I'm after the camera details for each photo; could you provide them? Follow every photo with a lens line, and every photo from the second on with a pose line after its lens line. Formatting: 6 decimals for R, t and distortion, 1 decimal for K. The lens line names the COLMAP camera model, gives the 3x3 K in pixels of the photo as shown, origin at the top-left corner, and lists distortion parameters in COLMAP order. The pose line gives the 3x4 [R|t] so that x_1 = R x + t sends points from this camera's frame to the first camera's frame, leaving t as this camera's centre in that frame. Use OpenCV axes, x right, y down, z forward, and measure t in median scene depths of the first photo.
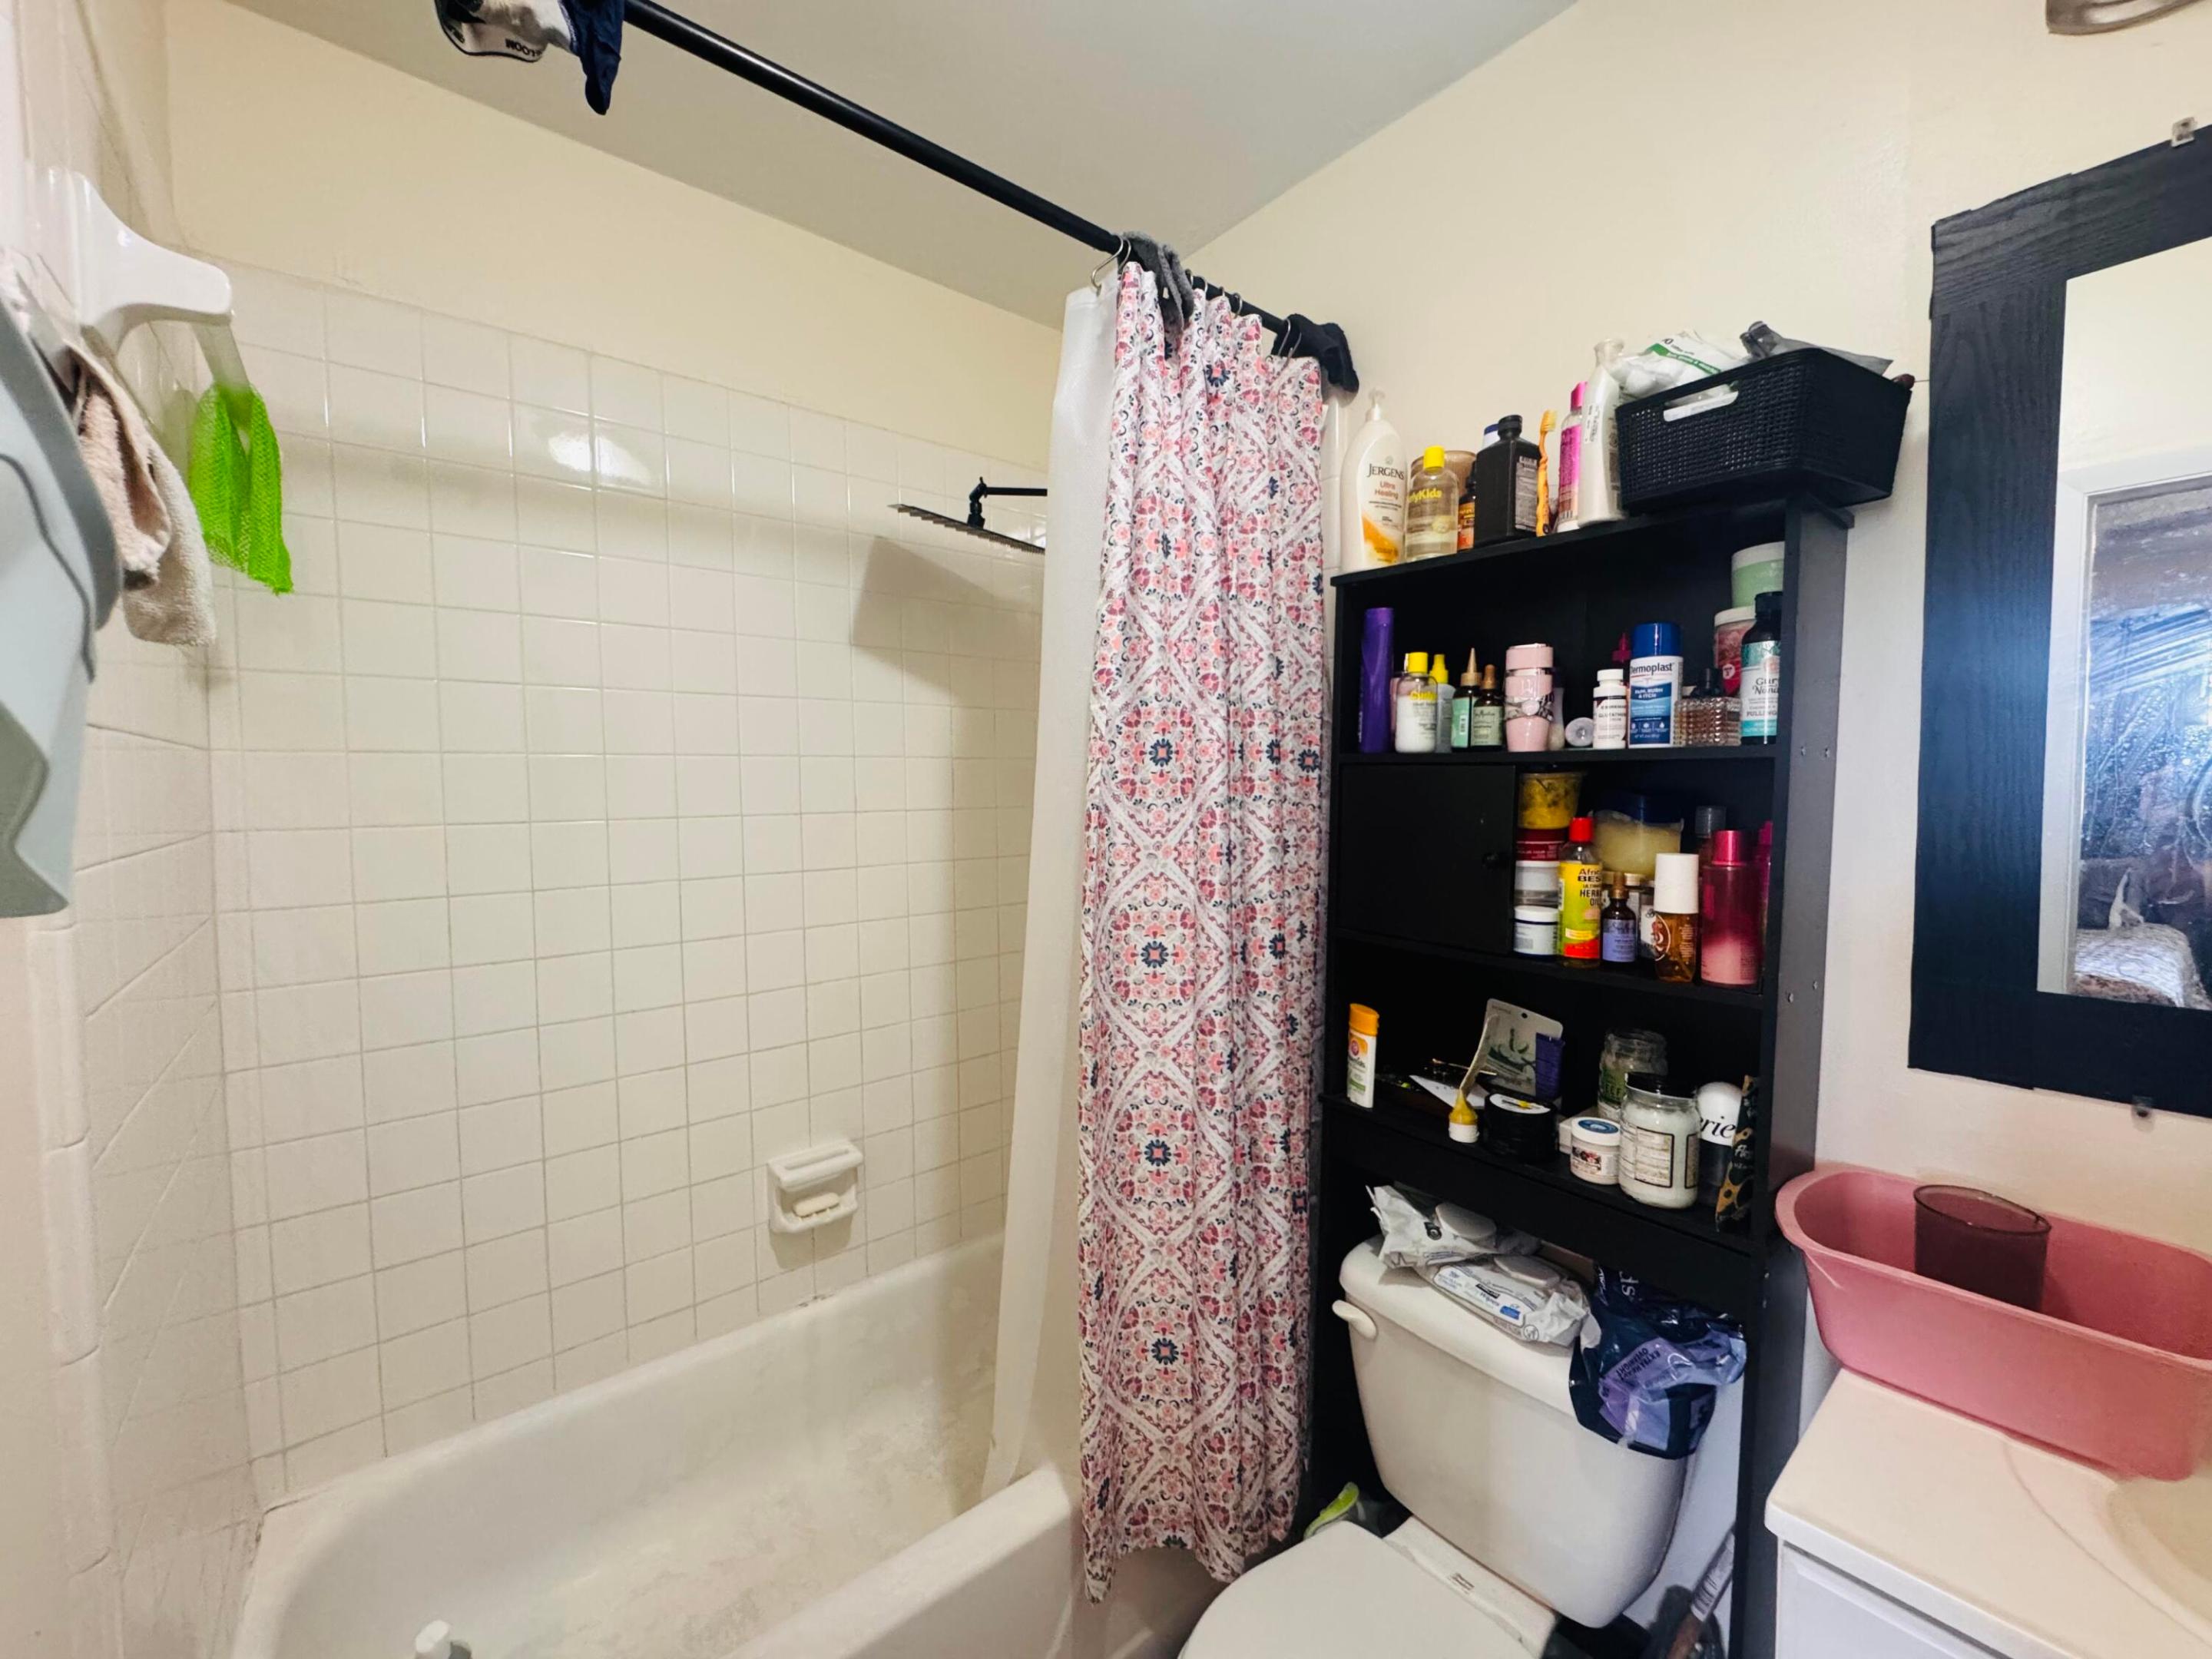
lens RADIAL K [[891.4, 0, 1102.8], [0, 891.4, 828.2], [0, 0, 1]] dist [-0.002016, -0.000028]
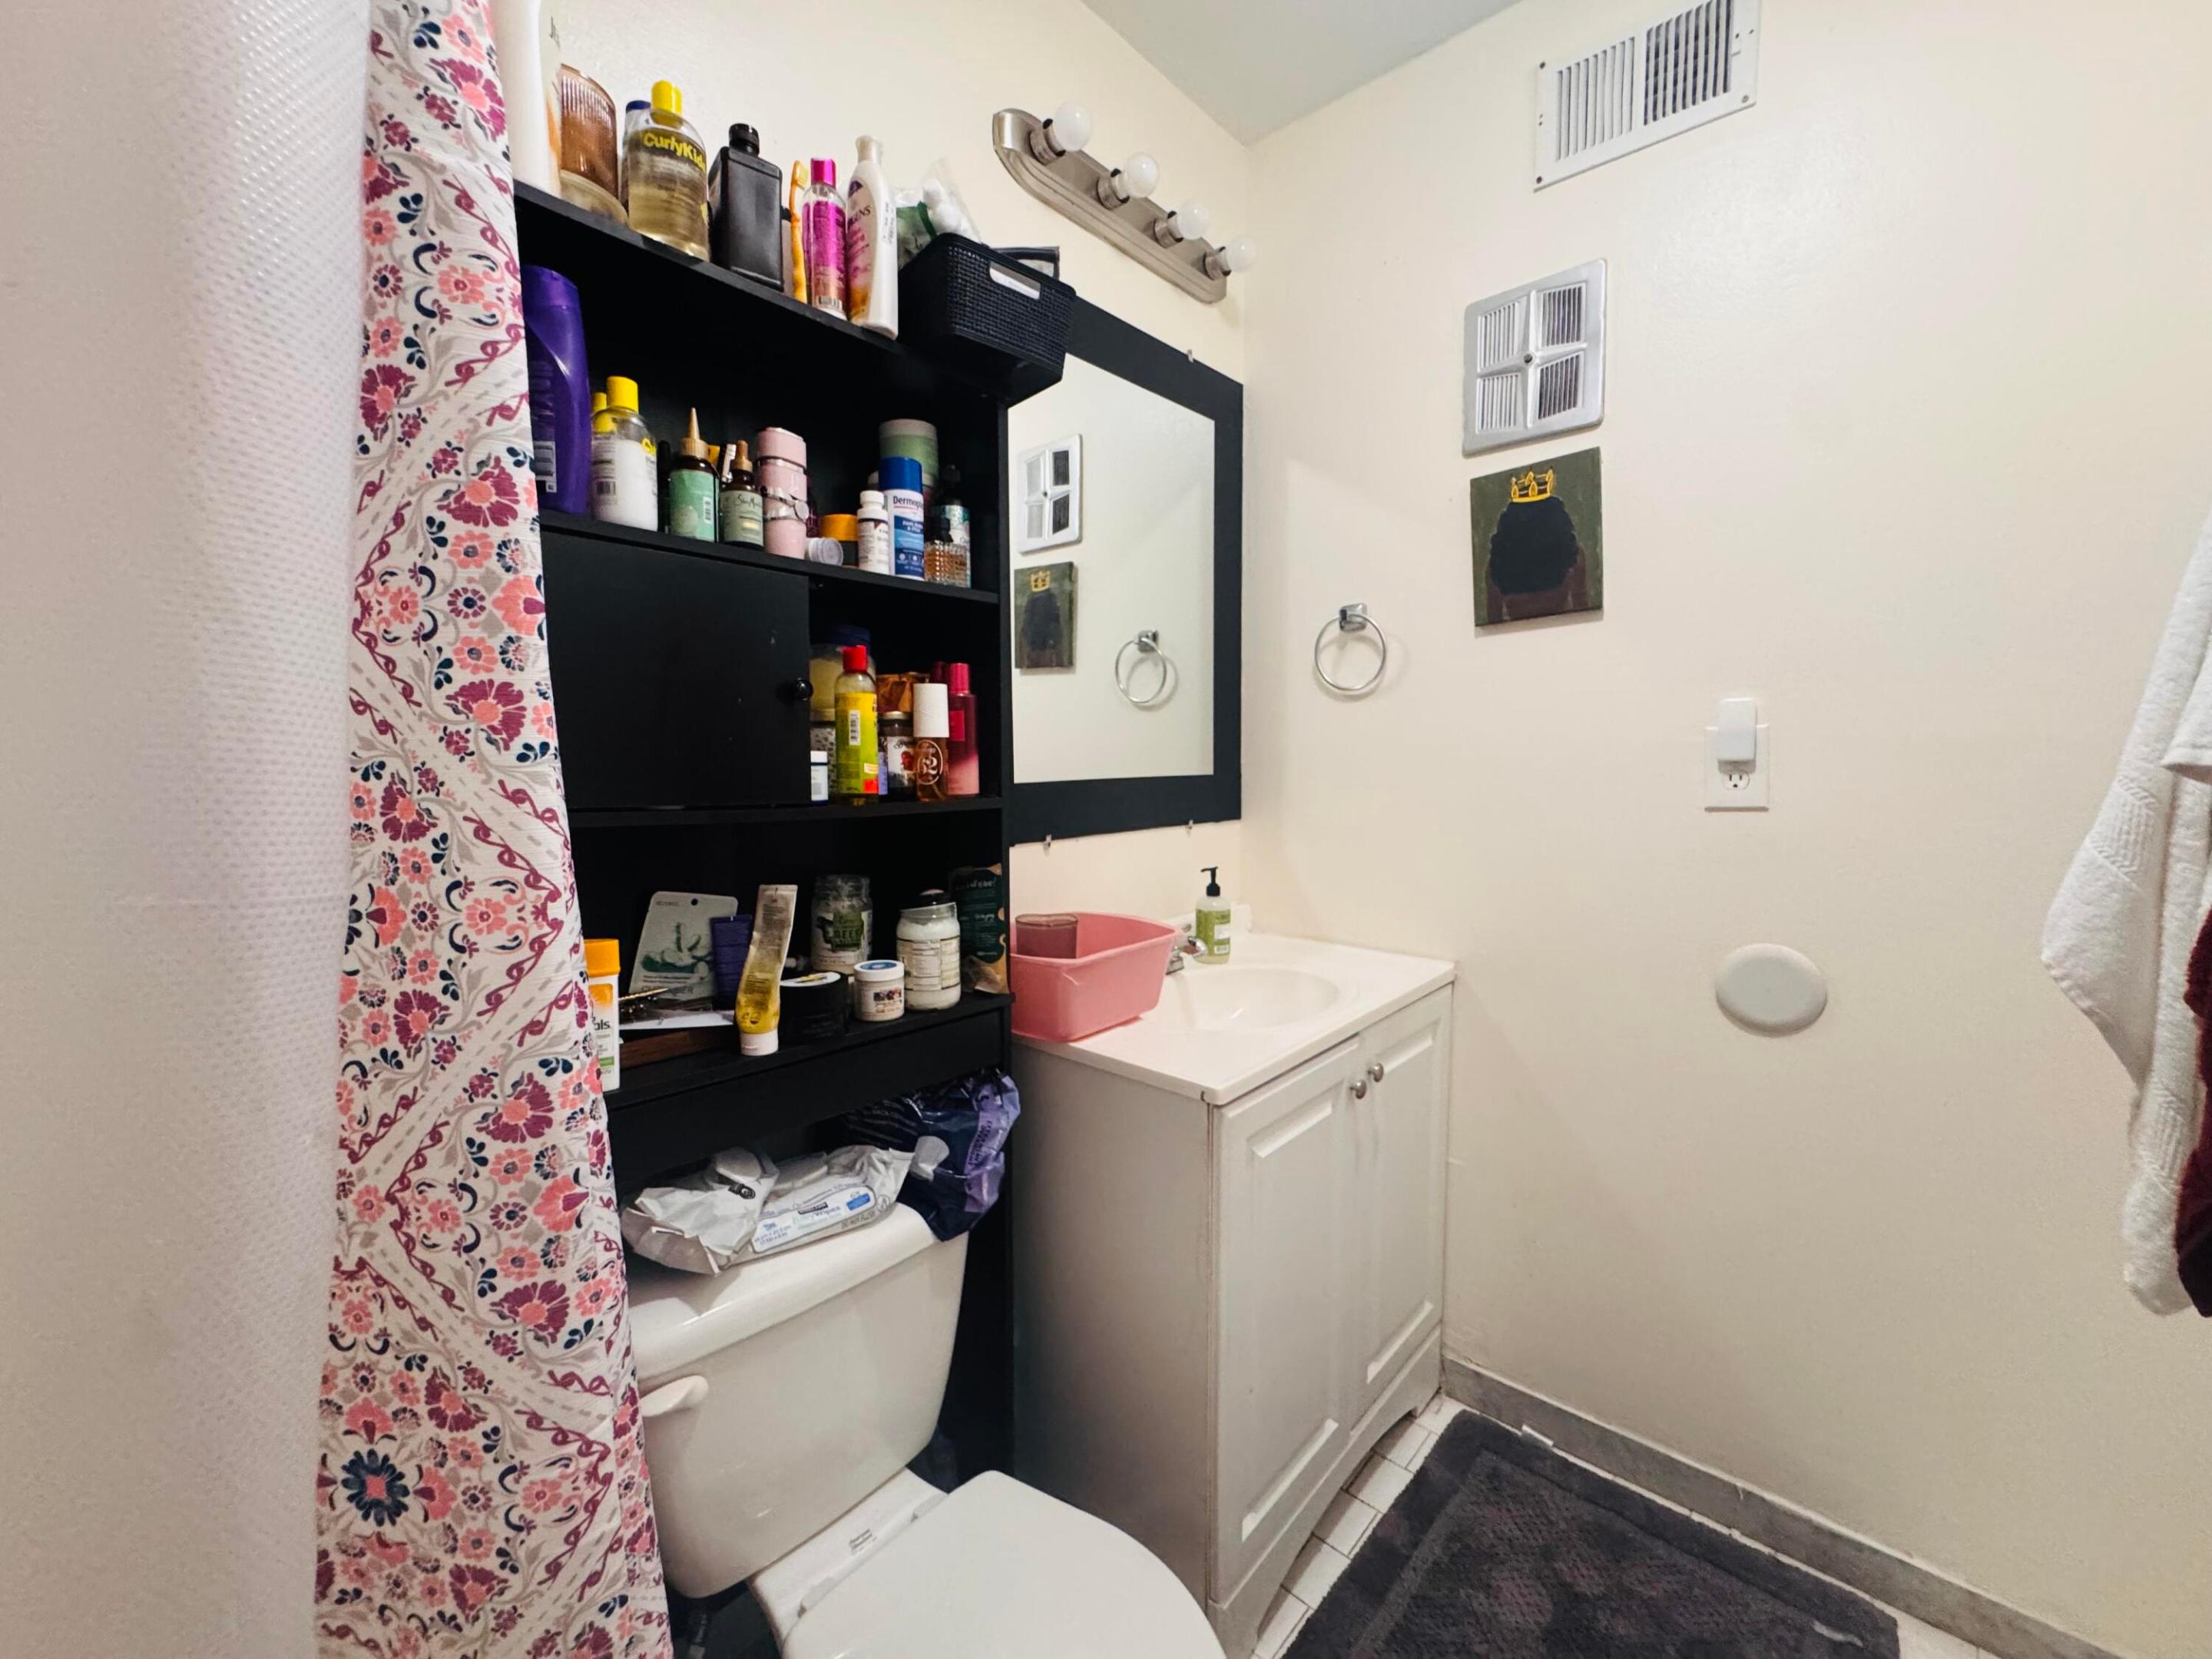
lens RADIAL K [[891.4, 0, 1102.8], [0, 891.4, 828.2], [0, 0, 1]] dist [-0.002016, -0.000028]
pose [[-0.158393, -0.075316, 0.984499, -0.415555], [0.053294, 0.994981, 0.084692, 0.107090], [-0.985937, 0.065883, -0.153584, 0.846732]]
